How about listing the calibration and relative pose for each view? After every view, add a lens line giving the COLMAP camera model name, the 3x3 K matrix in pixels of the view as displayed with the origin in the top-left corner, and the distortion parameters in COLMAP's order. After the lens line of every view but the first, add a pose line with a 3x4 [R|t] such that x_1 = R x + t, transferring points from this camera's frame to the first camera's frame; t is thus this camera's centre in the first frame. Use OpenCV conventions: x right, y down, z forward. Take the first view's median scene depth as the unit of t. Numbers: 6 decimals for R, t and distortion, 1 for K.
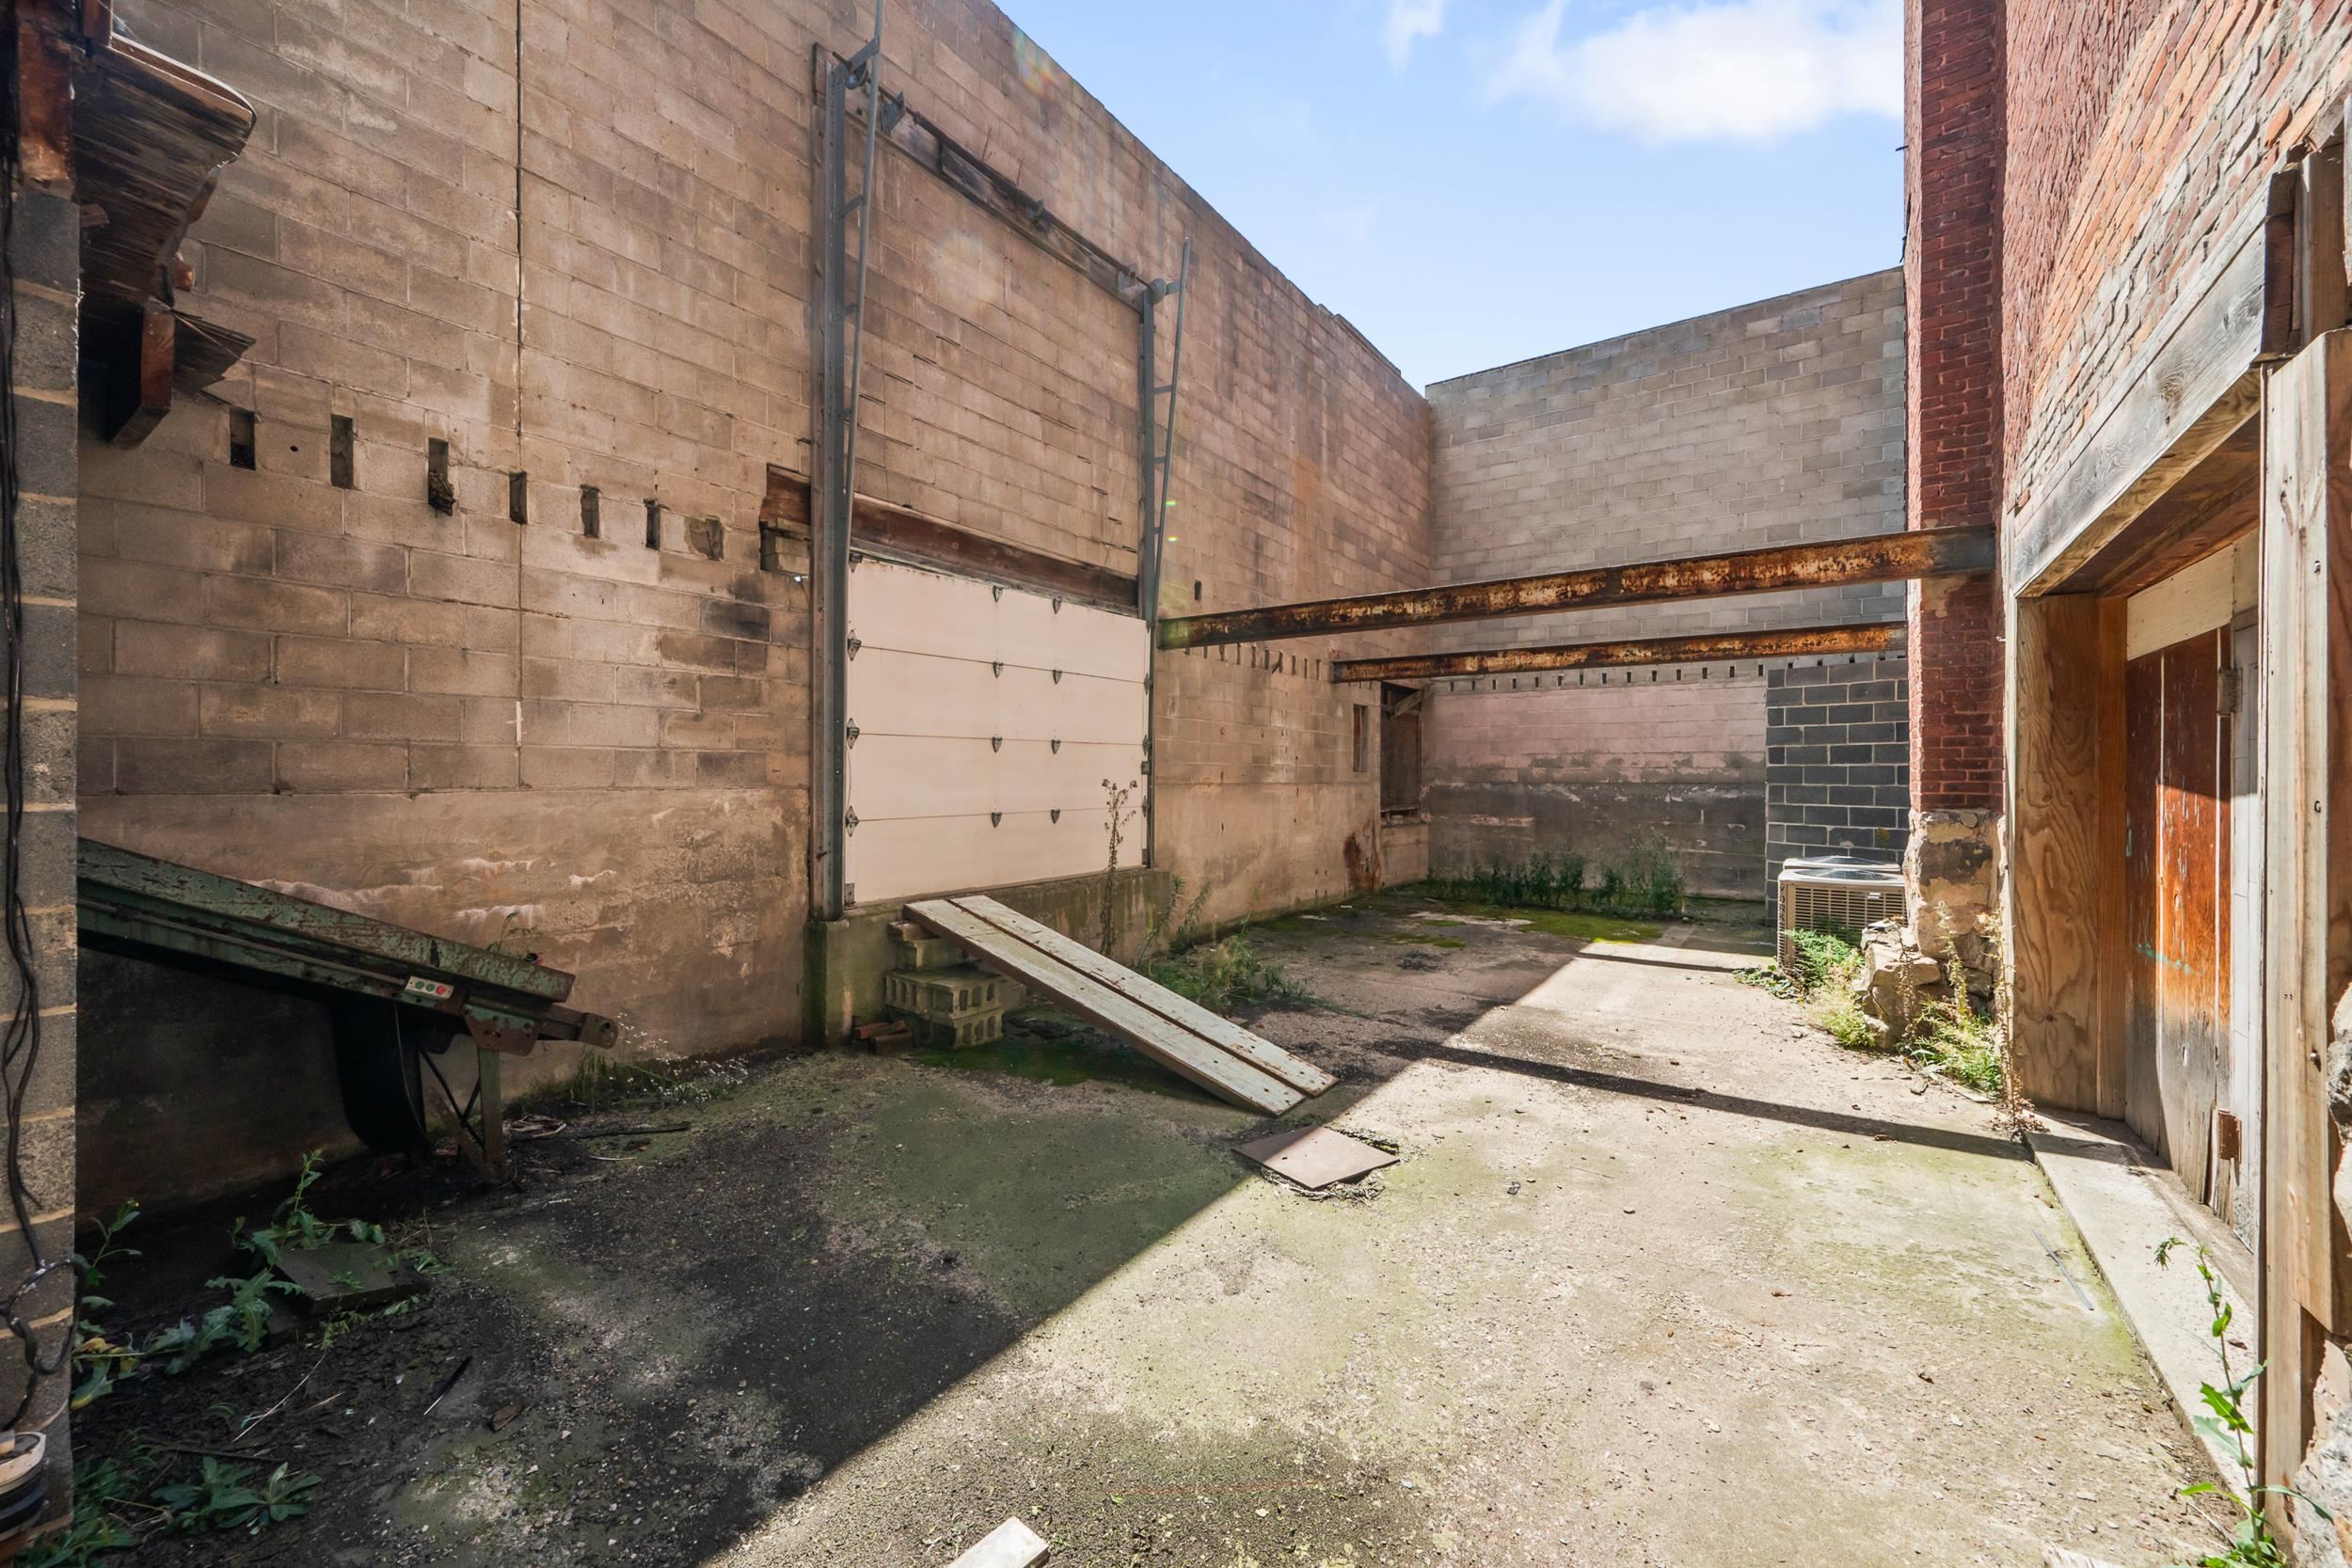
lens RADIAL K [[915.9, 0, 1189.6], [0, 915.9, 779.3], [0, 0, 1]] dist [-0.001075, 0.000012]
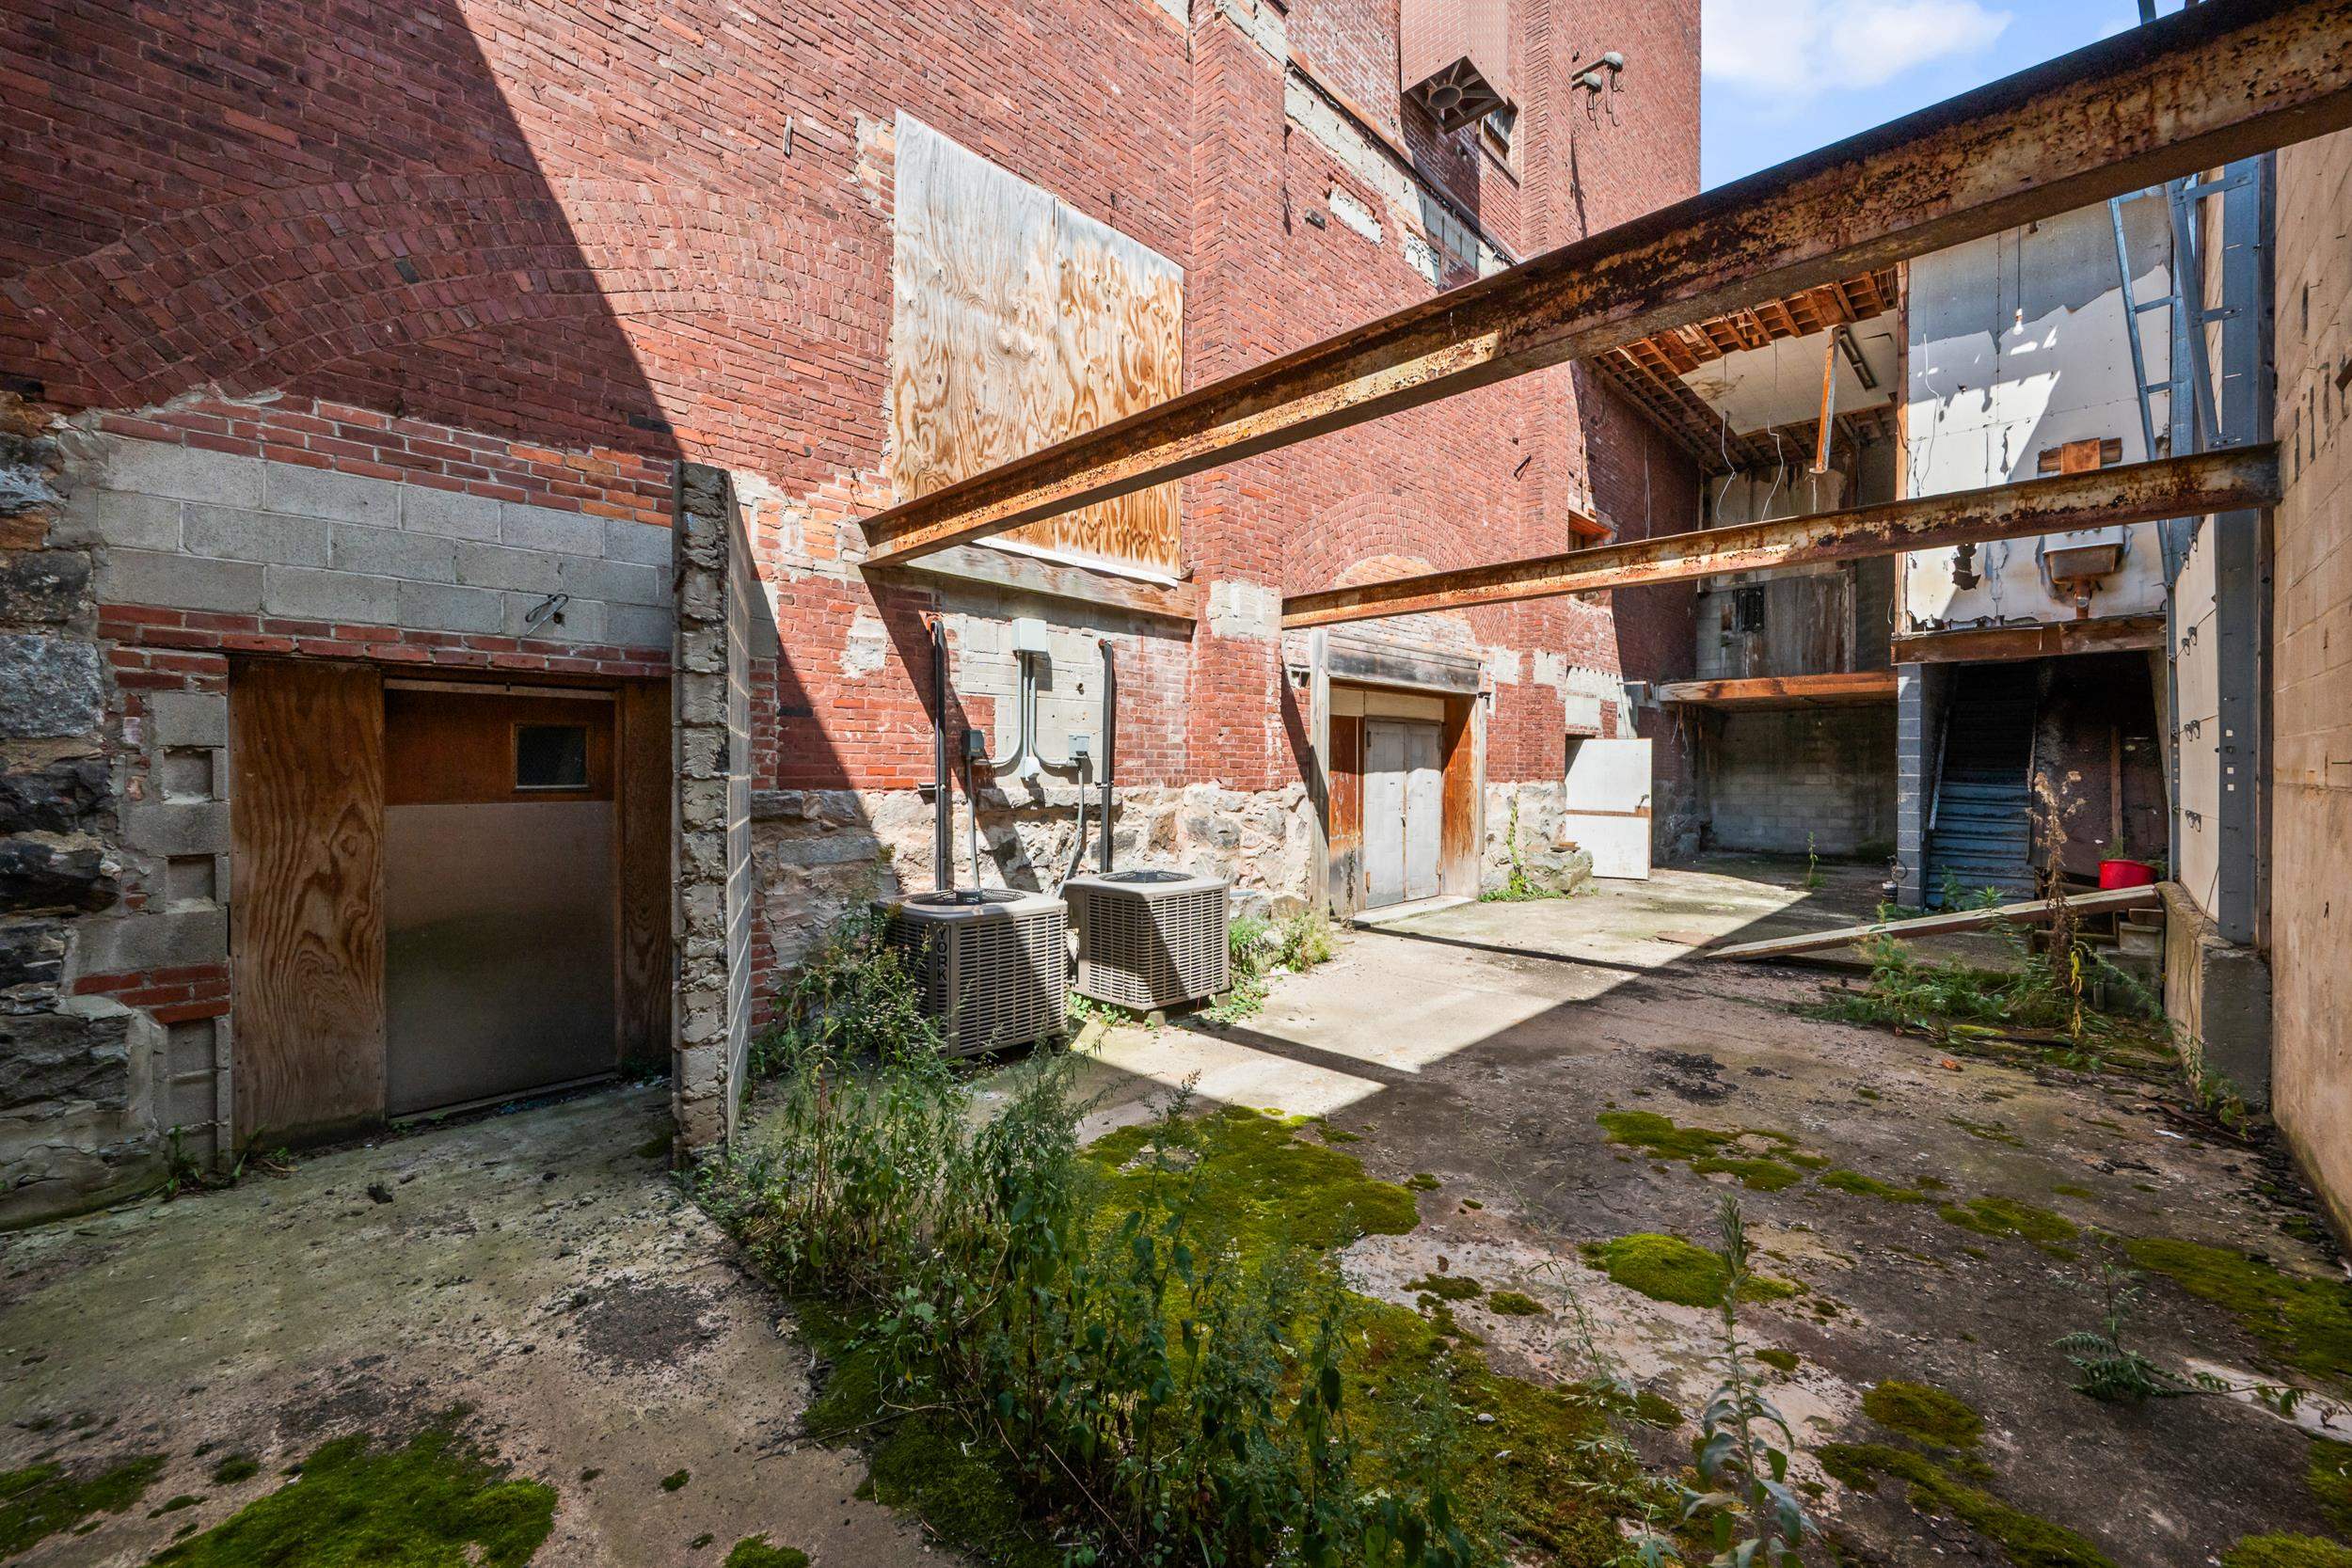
lens RADIAL K [[915.9, 0, 1183.9], [0, 915.9, 770.6], [0, 0, 1]] dist [-0.001075, 0.000012]
pose [[-0.984262, -0.009074, 0.176484, 0.700712], [-0.007719, 0.999935, 0.008362, -0.005174], [-0.176548, 0.006868, -0.984268, 2.447306]]
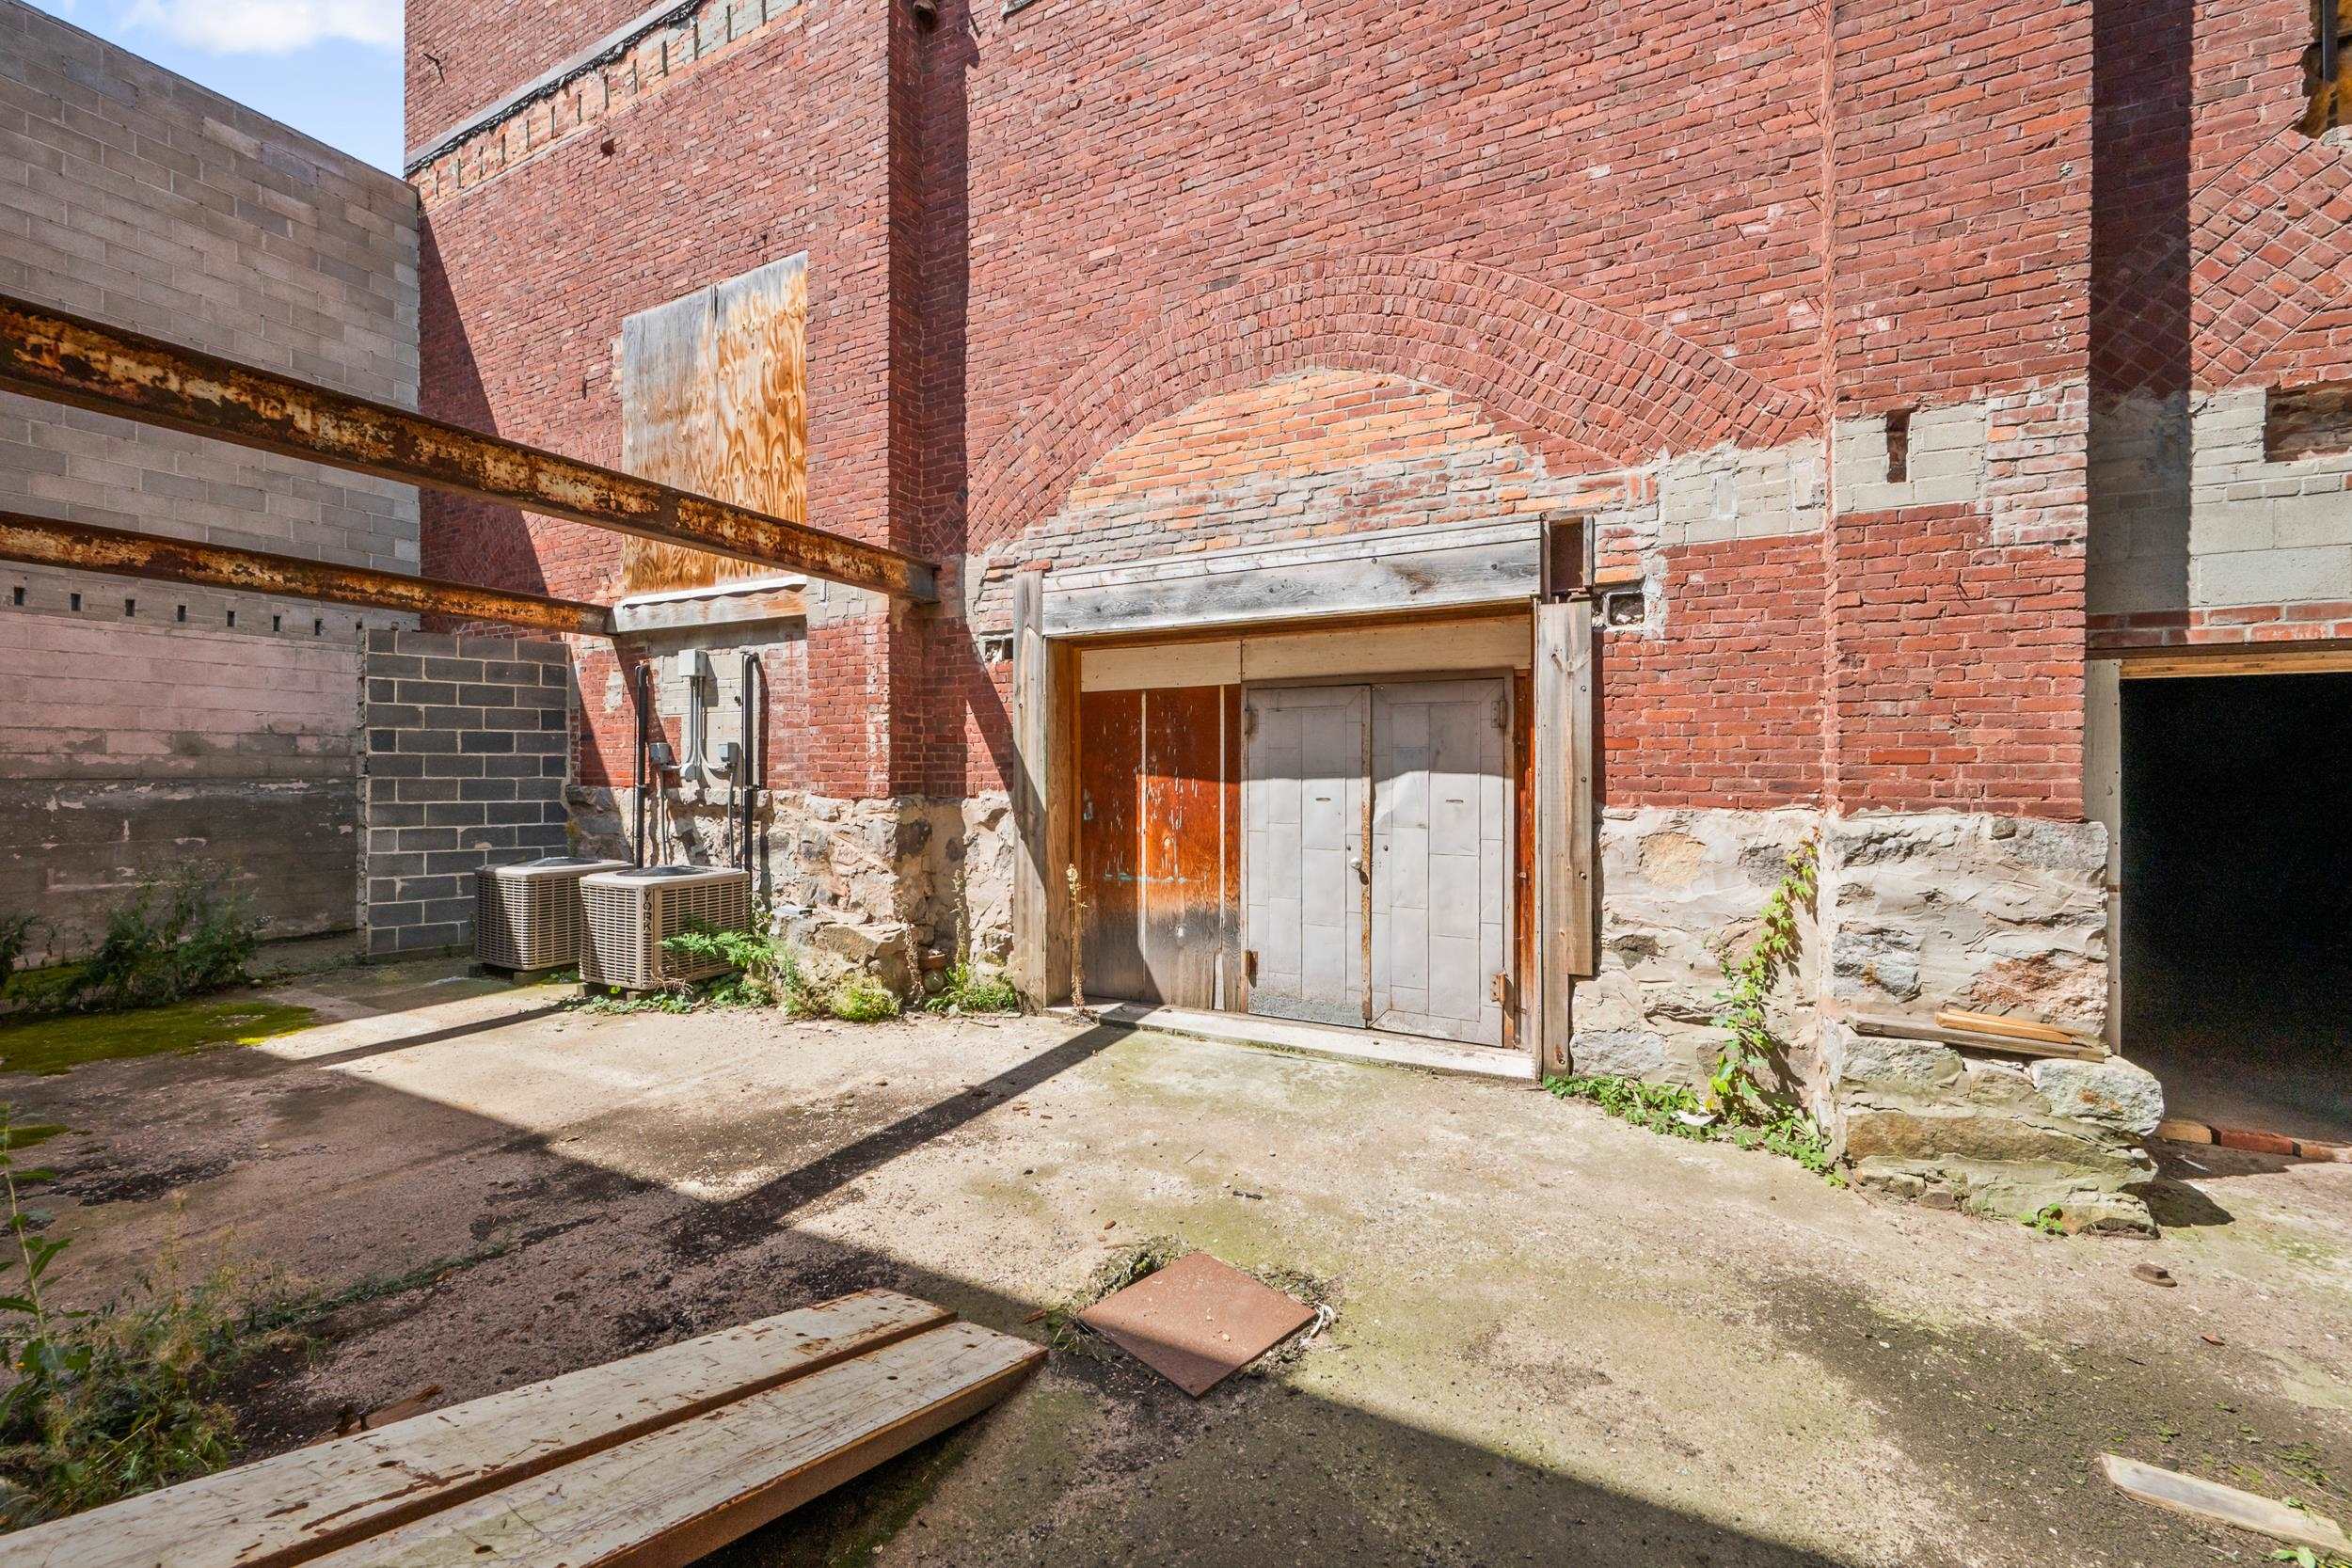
lens RADIAL K [[915.9, 0, 1186.3], [0, 915.9, 773.7], [0, 0, 1]] dist [-0.001075, 0.000012]
pose [[-0.129402, -0.006652, 0.991570, -0.389016], [0.003381, 0.999969, 0.007150, -0.002567], [-0.991586, 0.004278, -0.129376, 0.784480]]
